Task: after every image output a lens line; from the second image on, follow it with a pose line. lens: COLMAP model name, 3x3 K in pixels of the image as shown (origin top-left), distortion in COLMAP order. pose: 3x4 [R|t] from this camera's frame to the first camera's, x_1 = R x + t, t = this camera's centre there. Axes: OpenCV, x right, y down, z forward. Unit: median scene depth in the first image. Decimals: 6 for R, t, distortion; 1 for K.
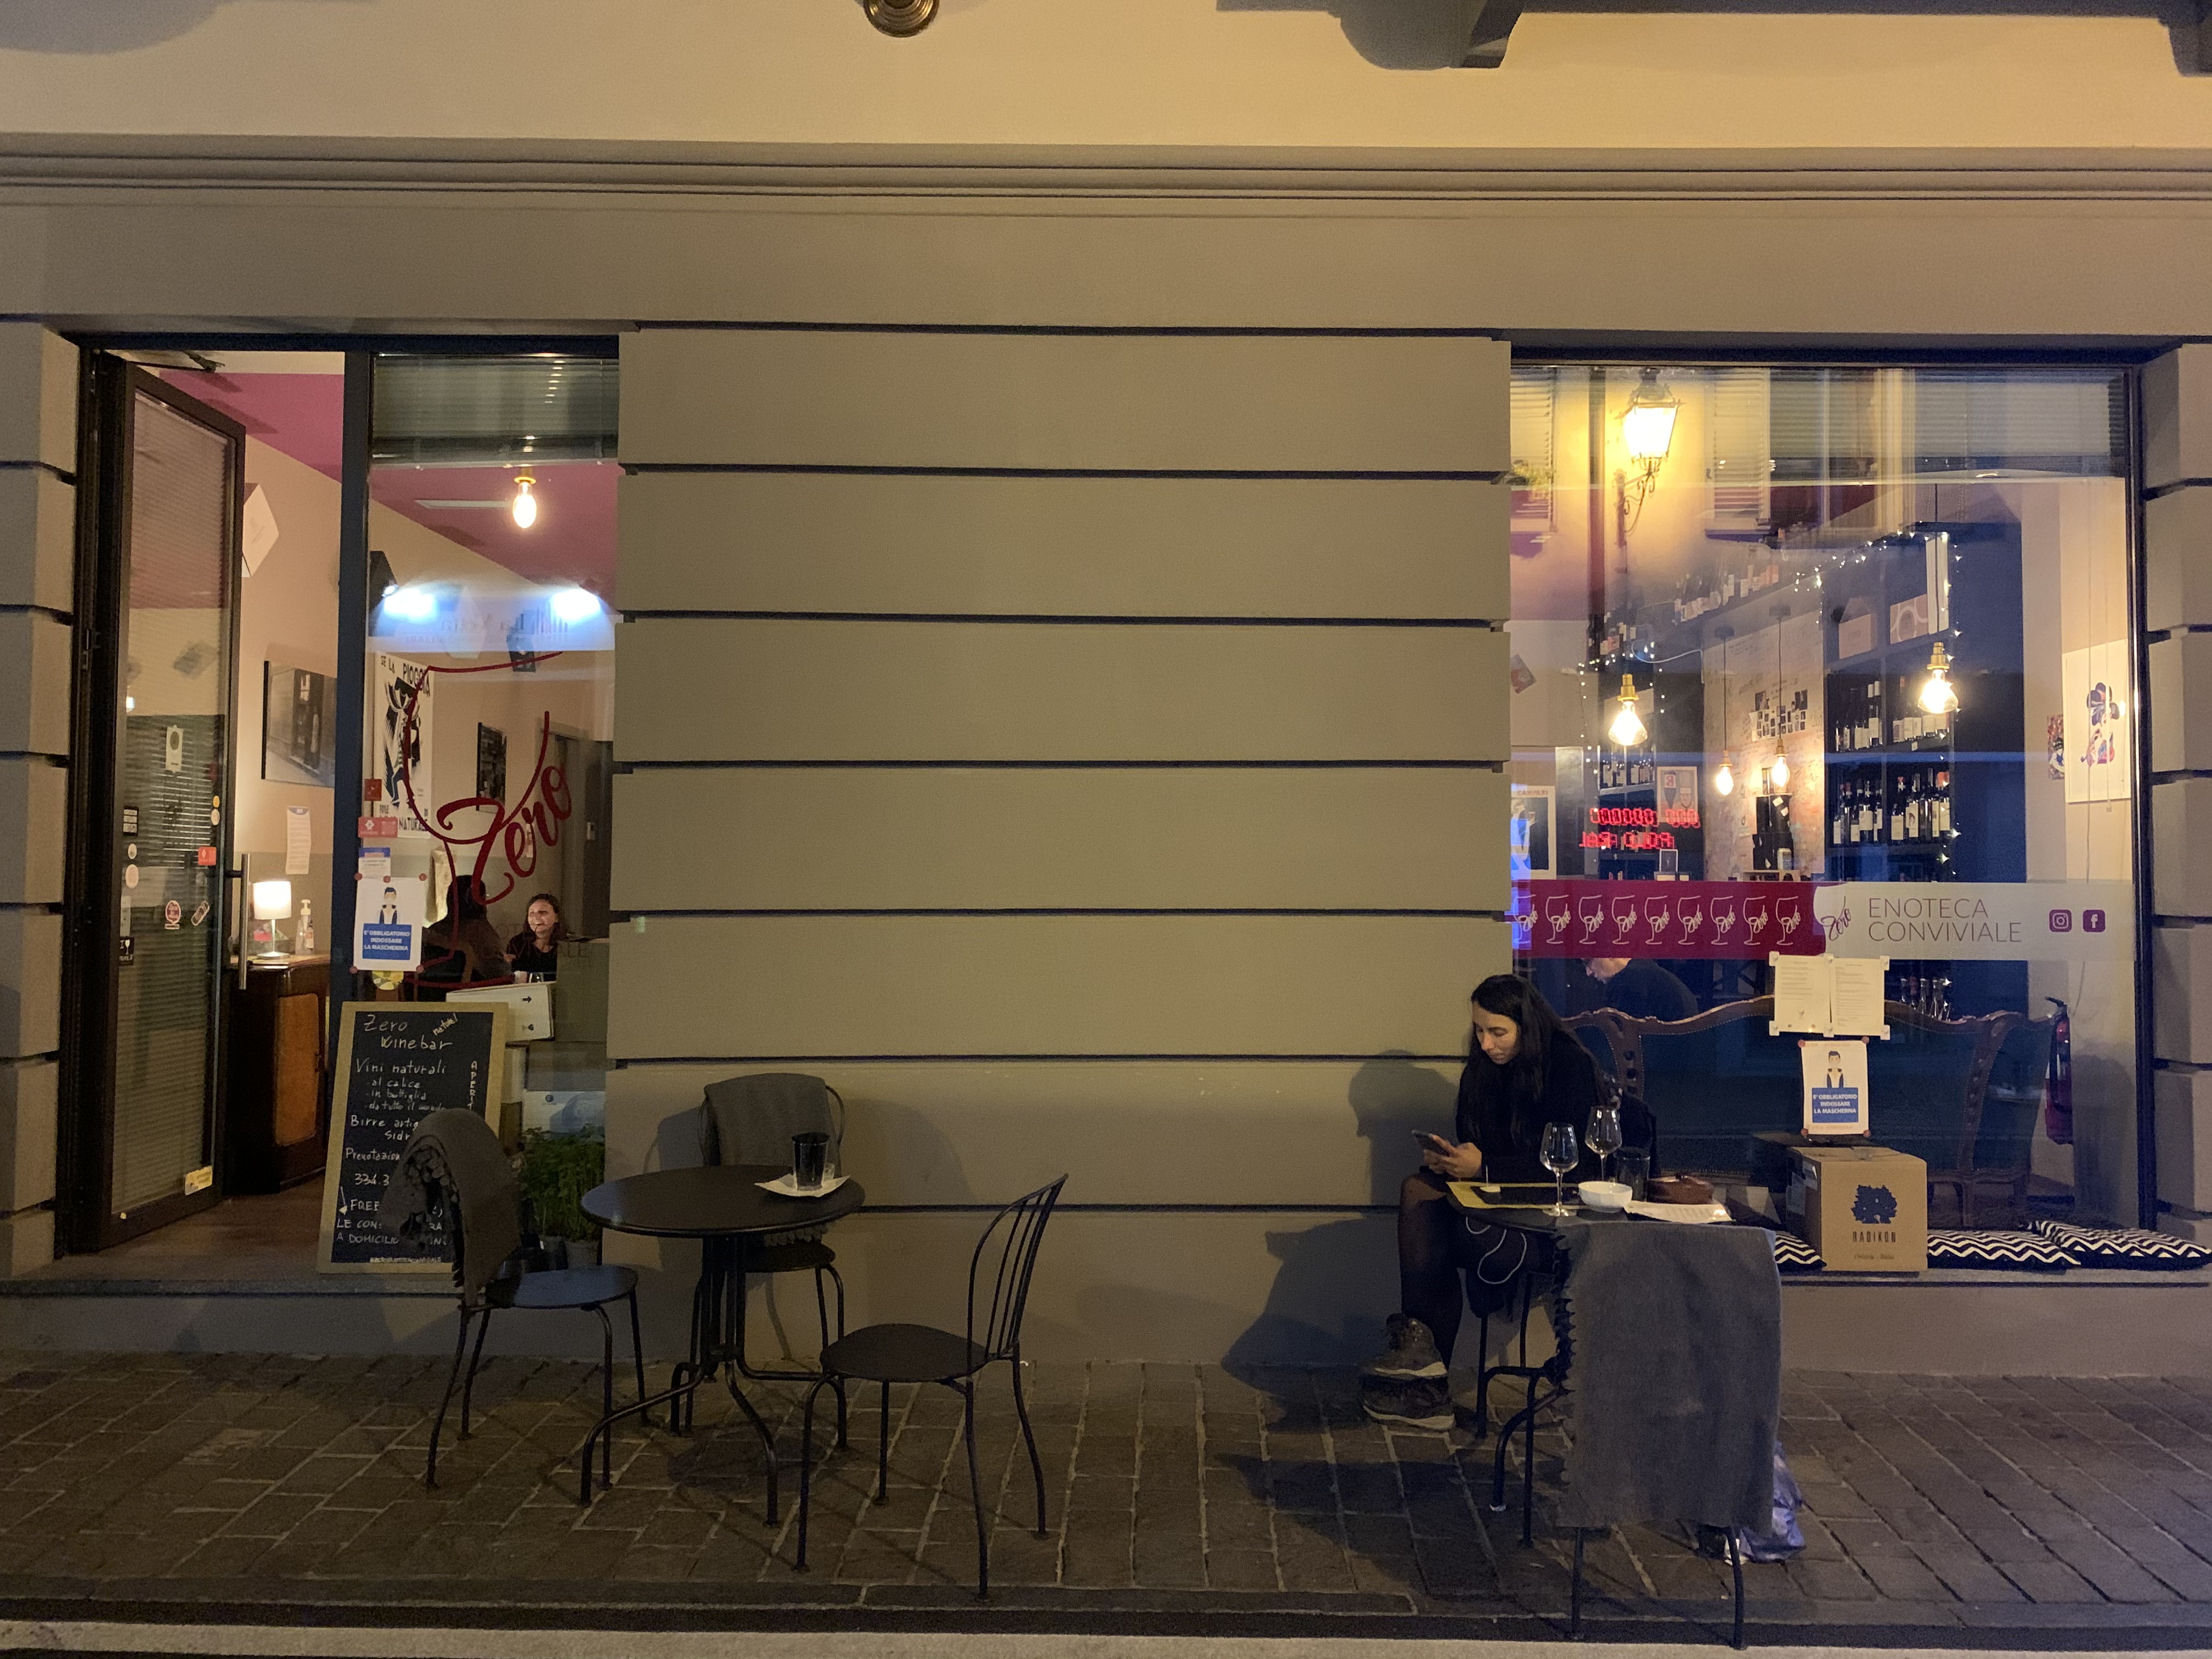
lens RADIAL K [[1659.5, 0, 1105.6], [0, 1659.5, 811.4], [0, 0, 1]] dist [0.005392, 0.000240]
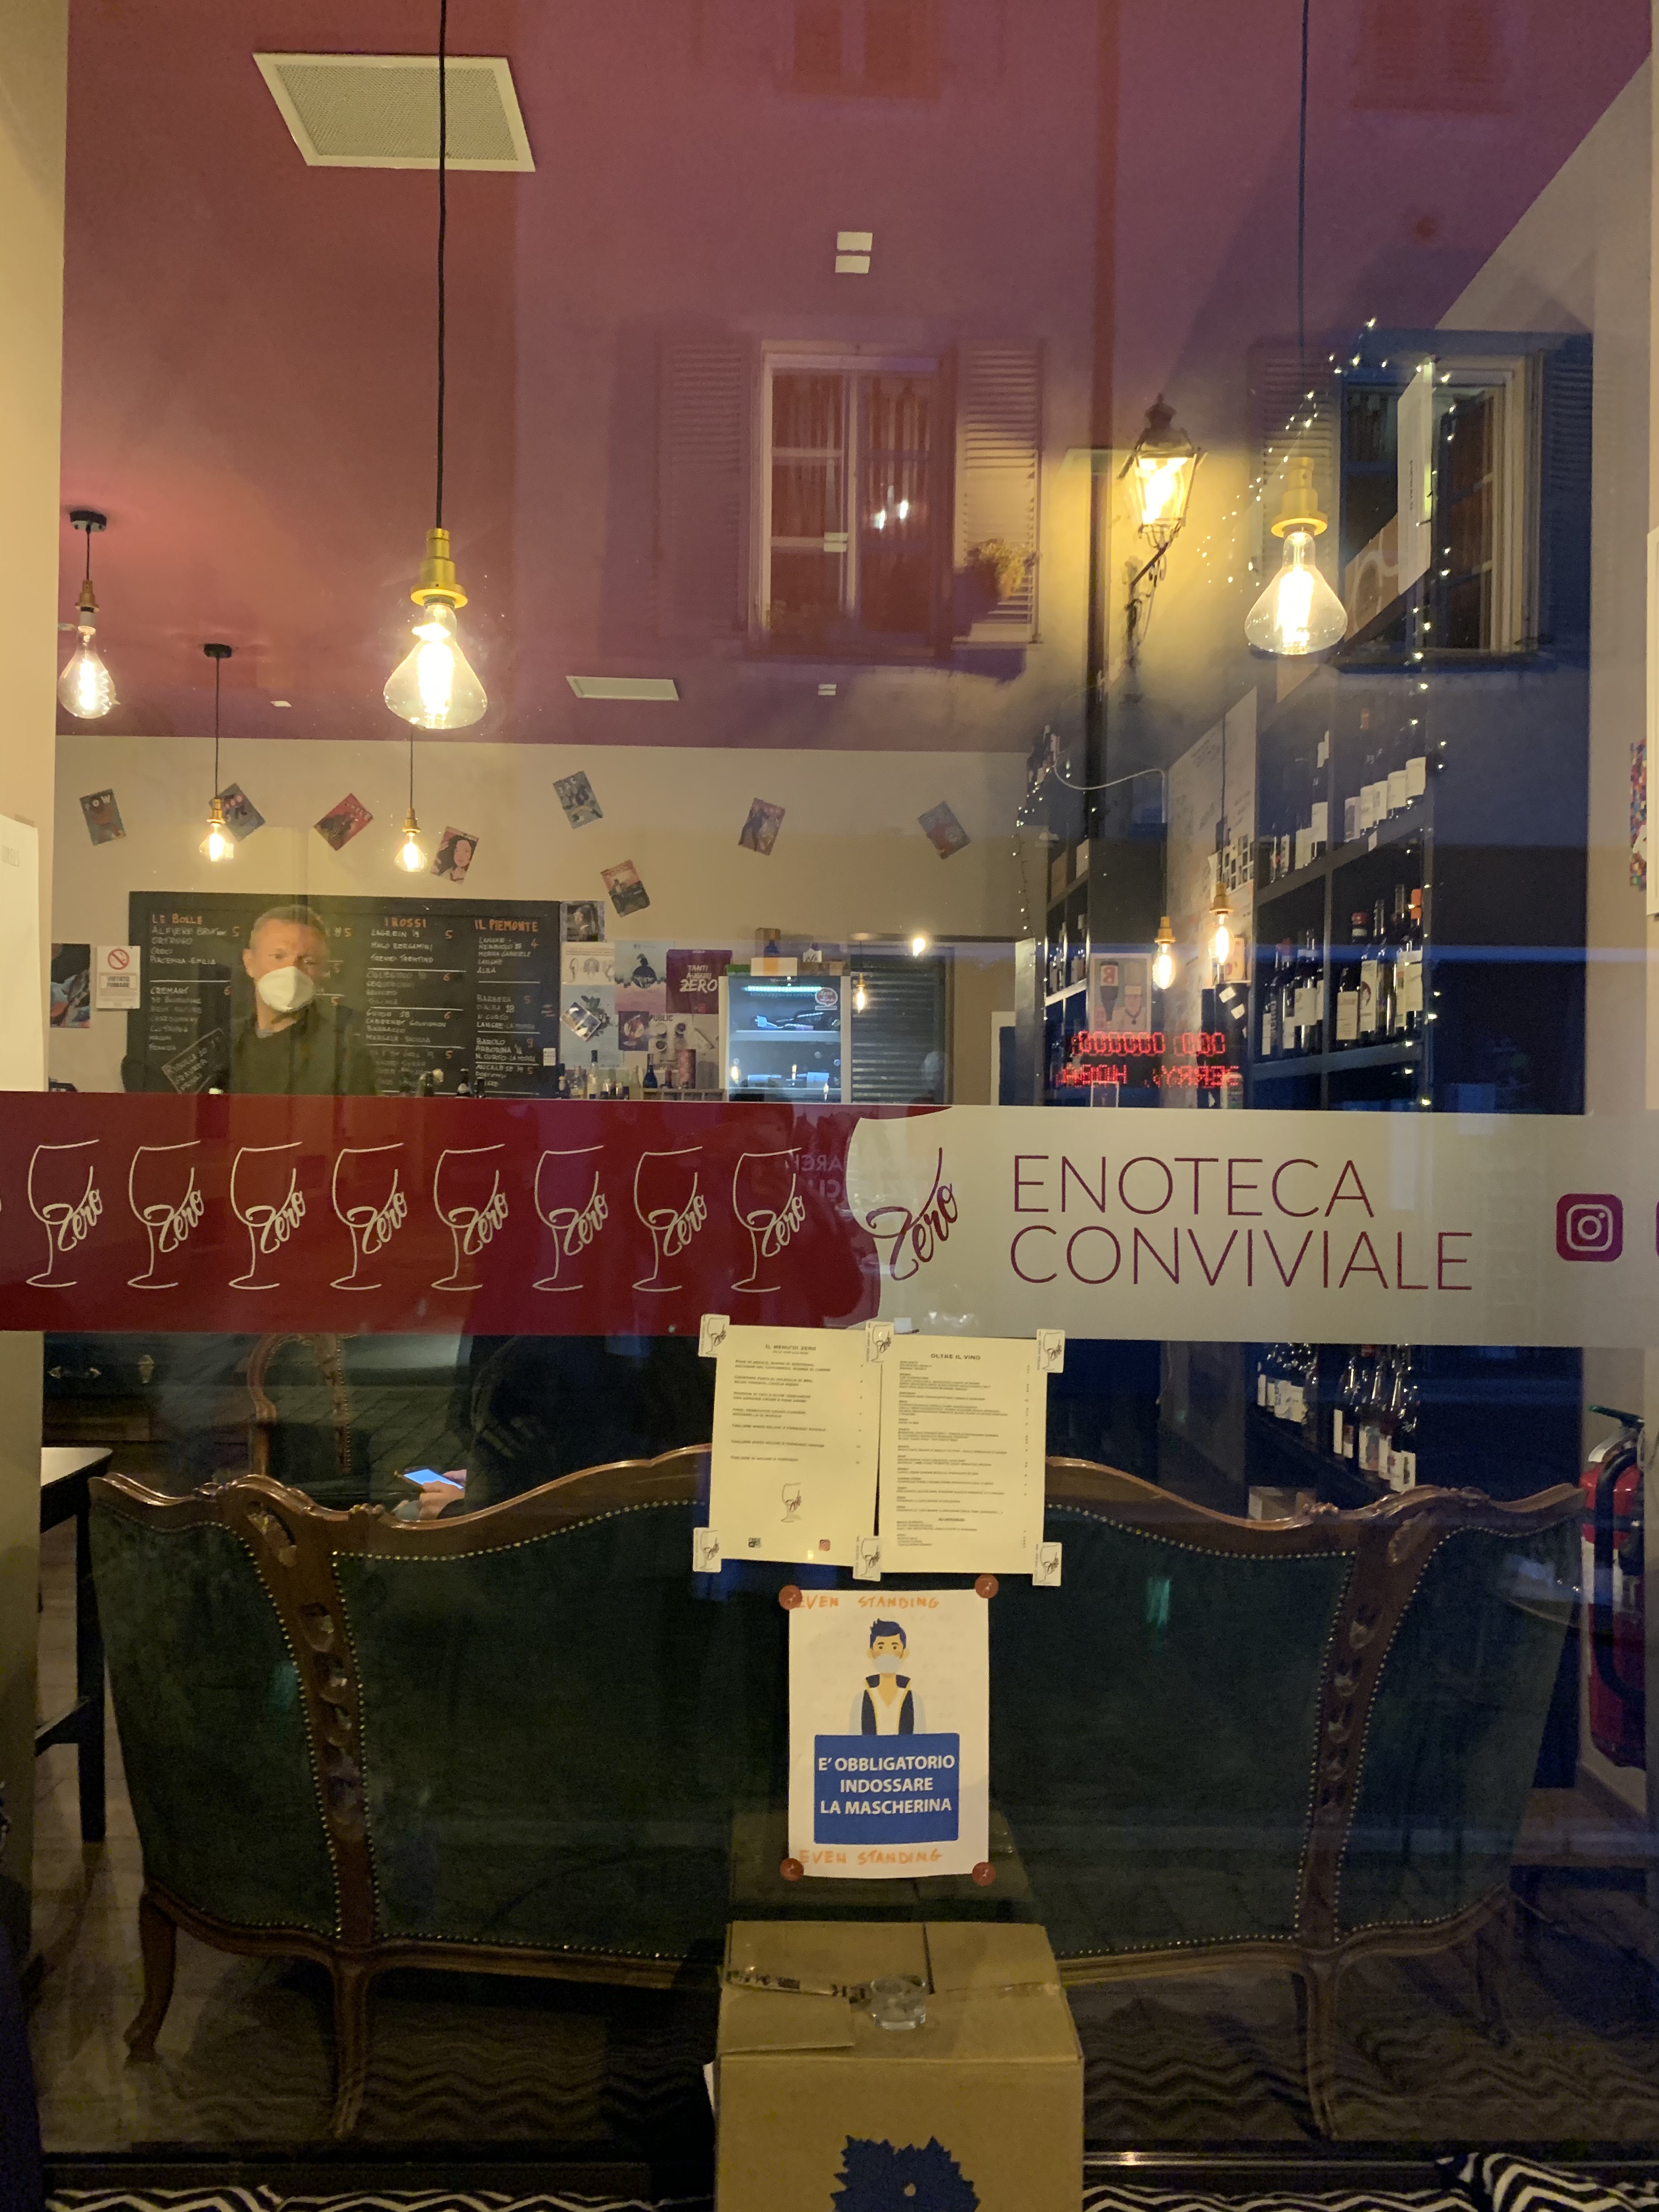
lens RADIAL K [[1652.6, 0, 829.5], [0, 1652.6, 1106.0], [0, 0, 1]] dist [0.134383, -0.338948]
pose [[0.999897, 0.008178, 0.011768, 0.419017], [-0.008438, 0.999718, 0.022209, 0.035388], [-0.011583, -0.022306, 0.999684, 0.668724]]
